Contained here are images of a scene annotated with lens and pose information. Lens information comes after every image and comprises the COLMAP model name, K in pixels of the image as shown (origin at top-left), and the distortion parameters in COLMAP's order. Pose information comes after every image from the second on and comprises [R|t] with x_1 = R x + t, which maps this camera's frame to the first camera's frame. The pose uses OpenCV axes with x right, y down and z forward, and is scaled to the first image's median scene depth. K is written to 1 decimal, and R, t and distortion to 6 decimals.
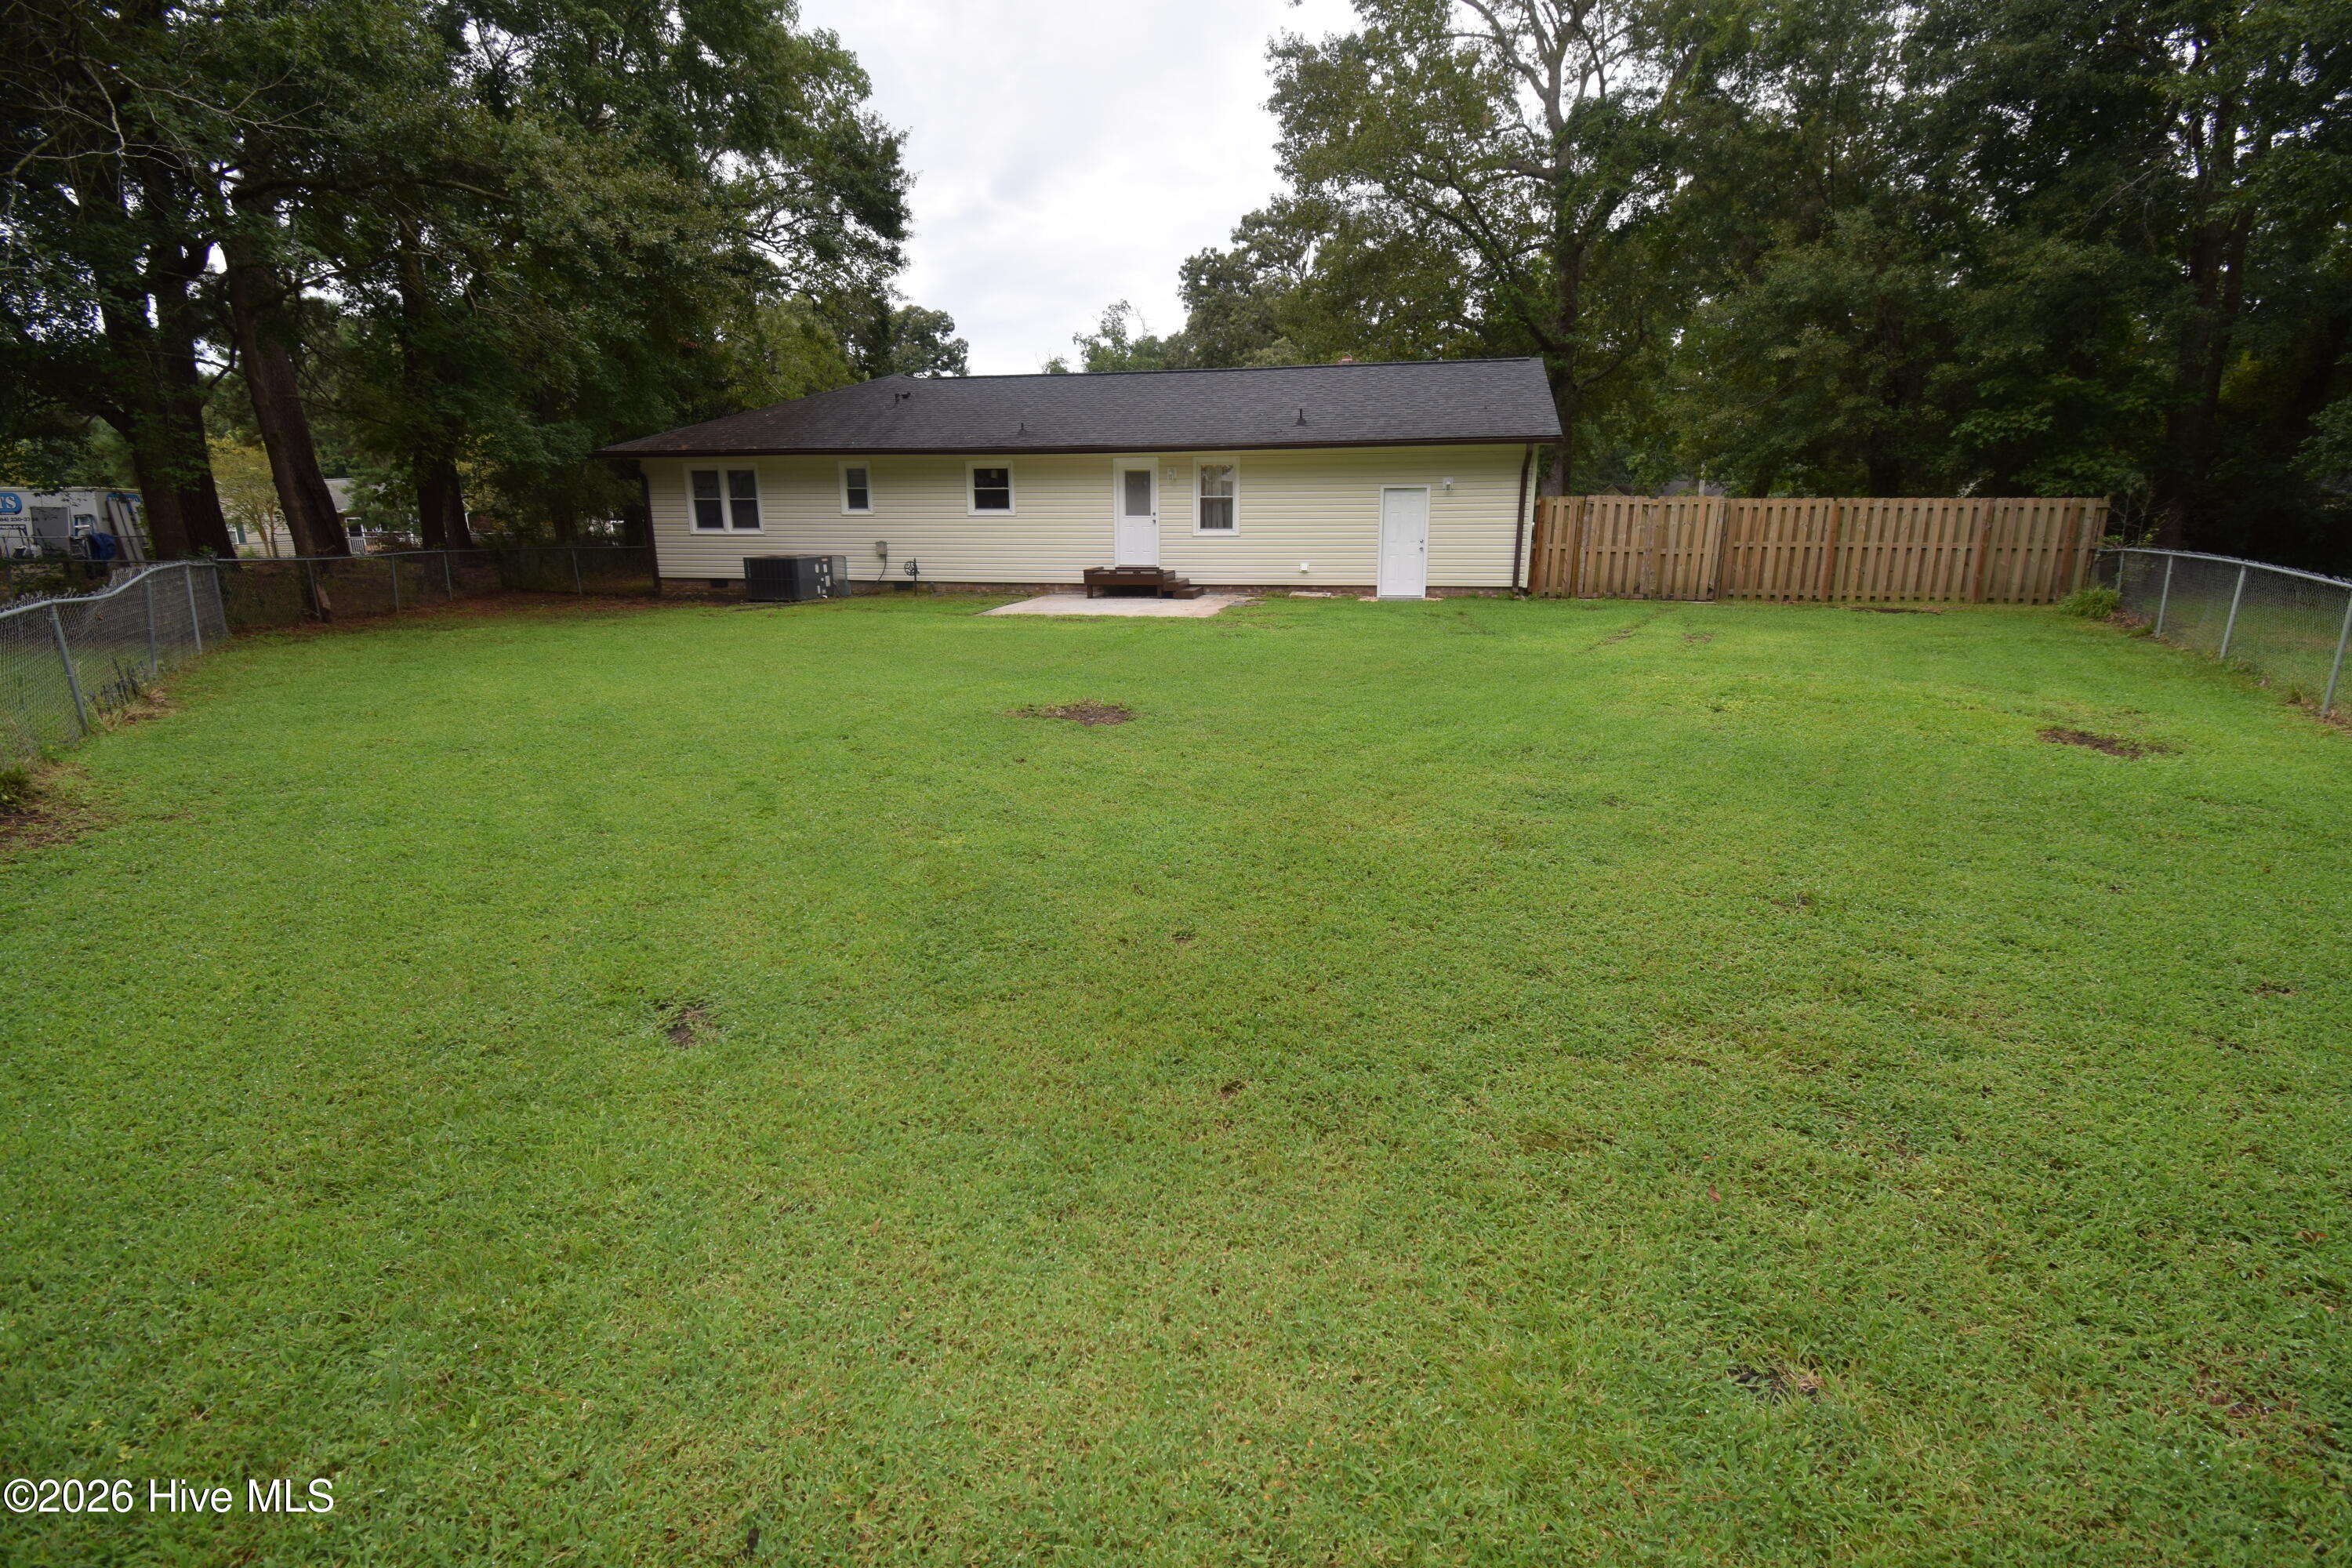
lens RADIAL K [[1041.4, 0, 1189.3], [0, 1041.4, 785.7], [0, 0, 1]] dist [0.022819, -0.028933]
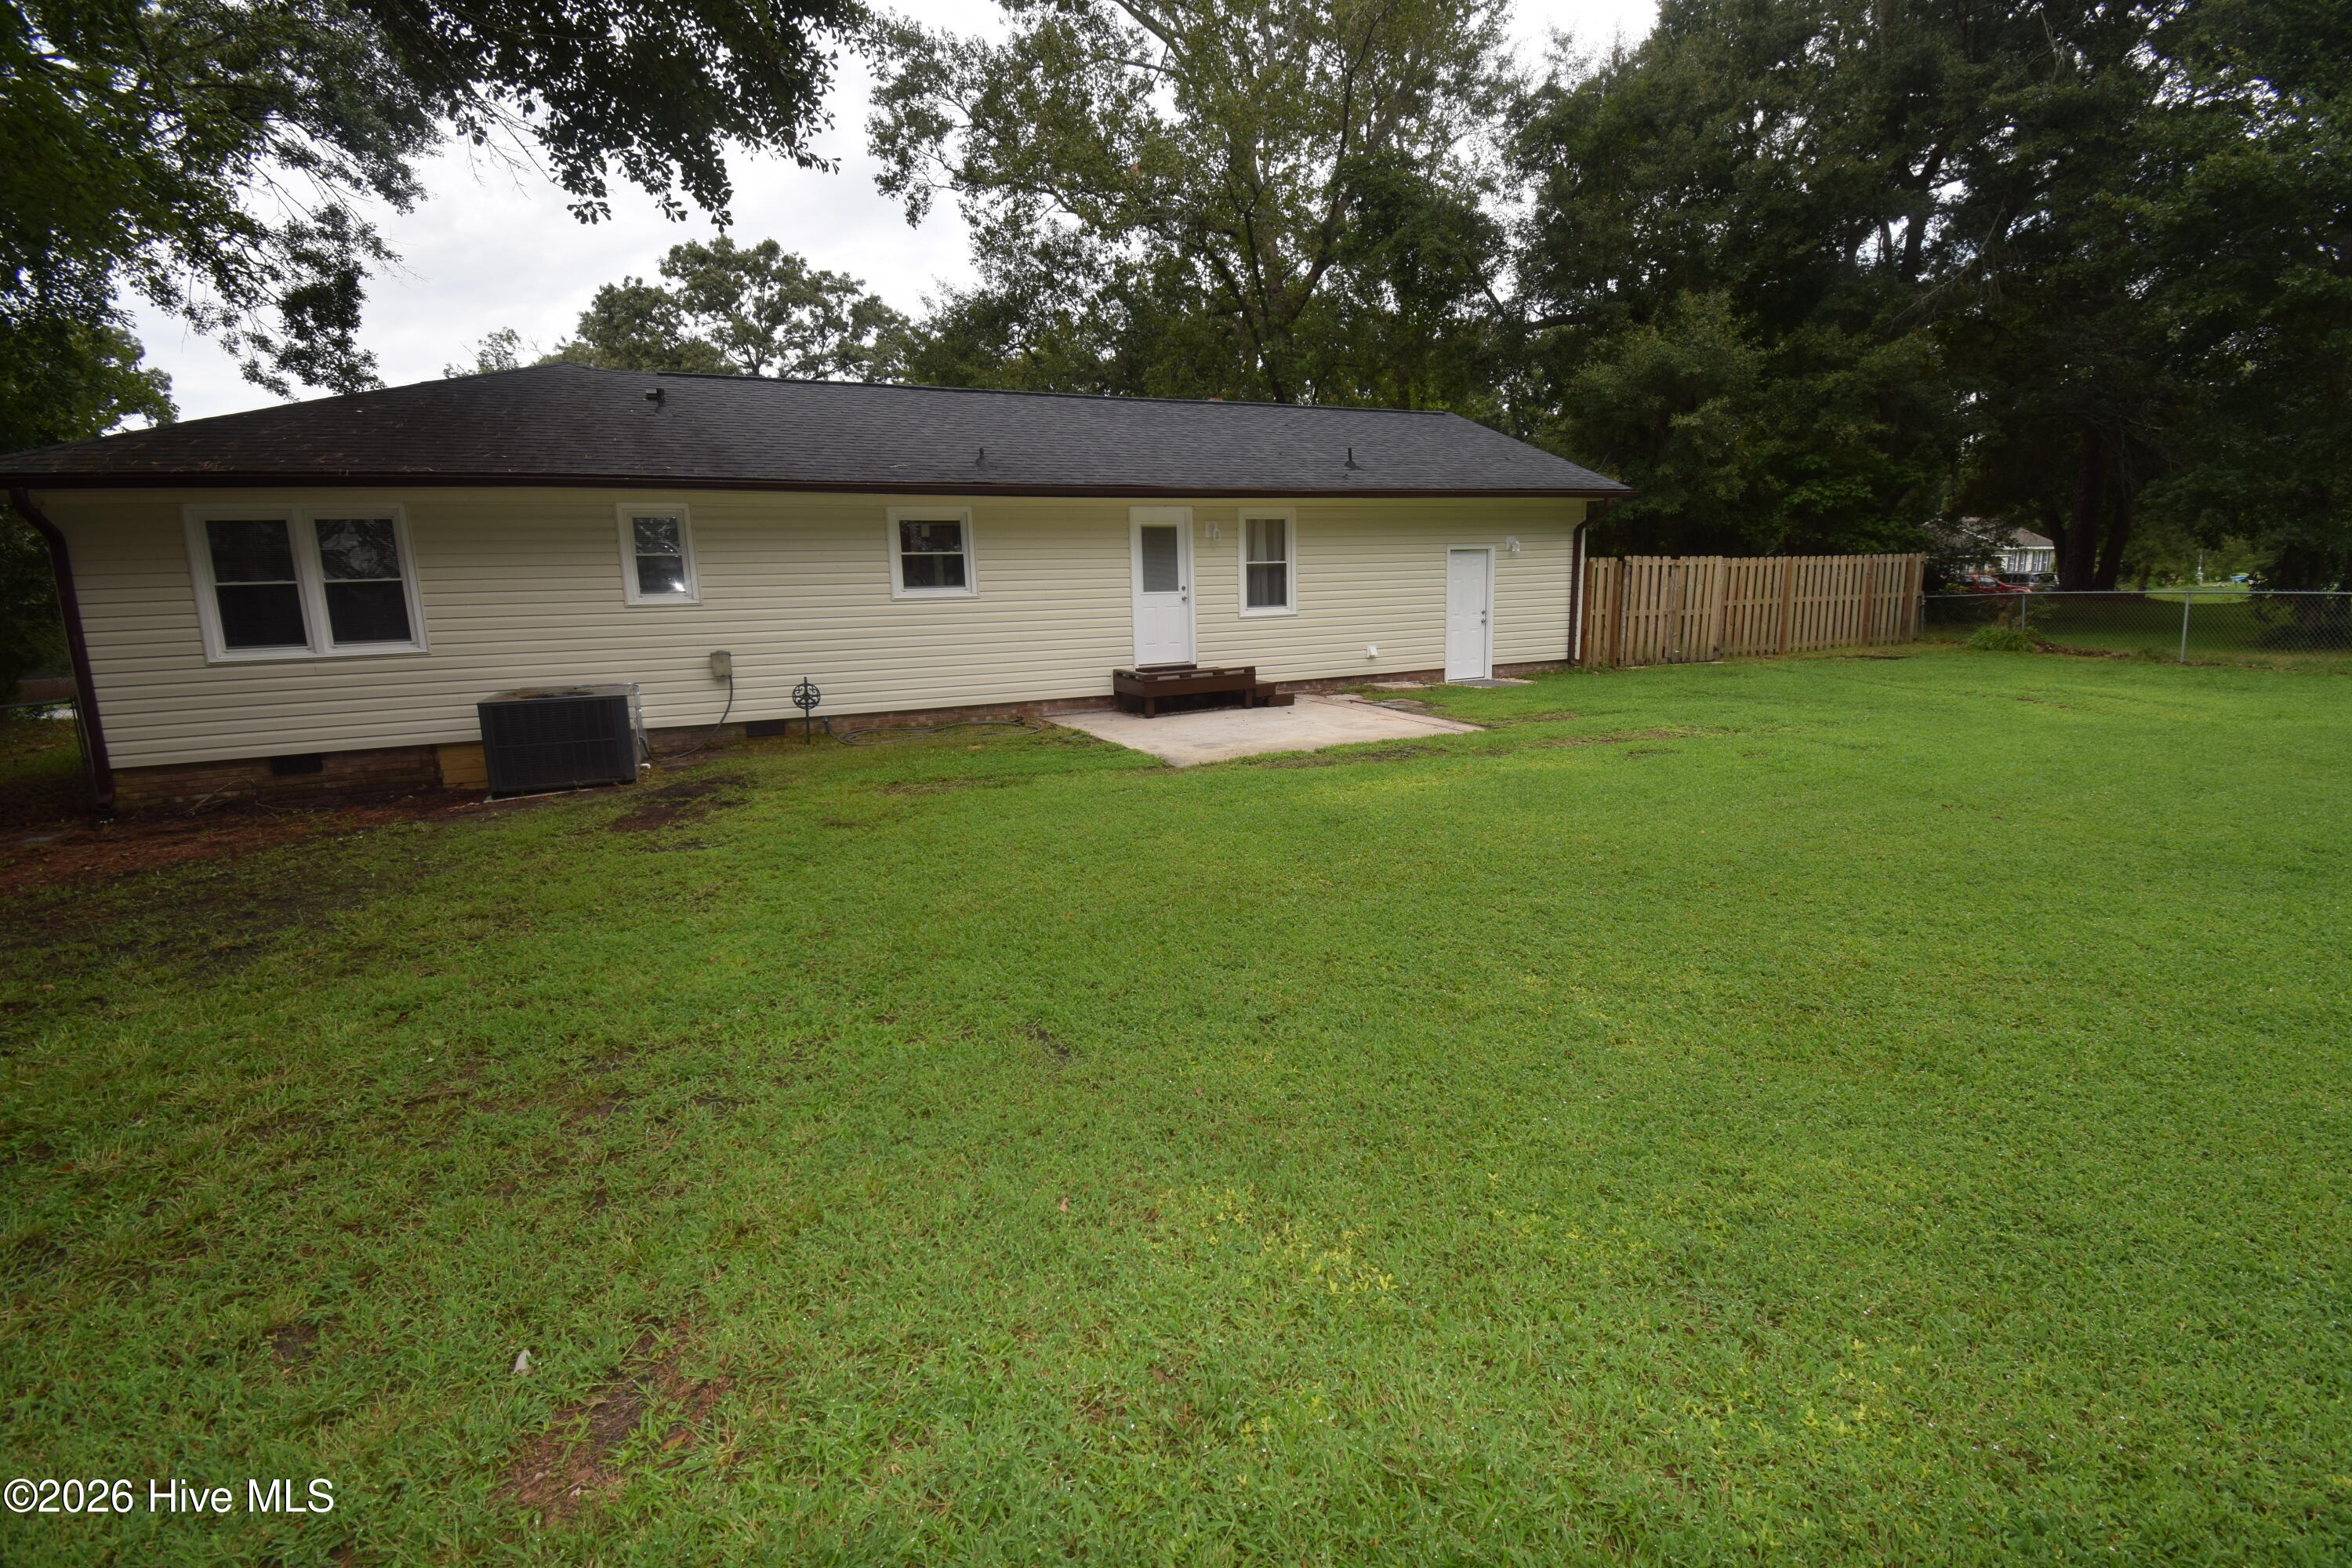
lens RADIAL K [[1041.4, 0, 1189.3], [0, 1041.4, 785.7], [0, 0, 1]] dist [0.022819, -0.028933]
pose [[0.795497, -0.132180, 0.591365, -0.458780], [0.180782, 0.983244, -0.023415, -0.117717], [-0.578361, 0.125535, 0.806064, 0.467494]]
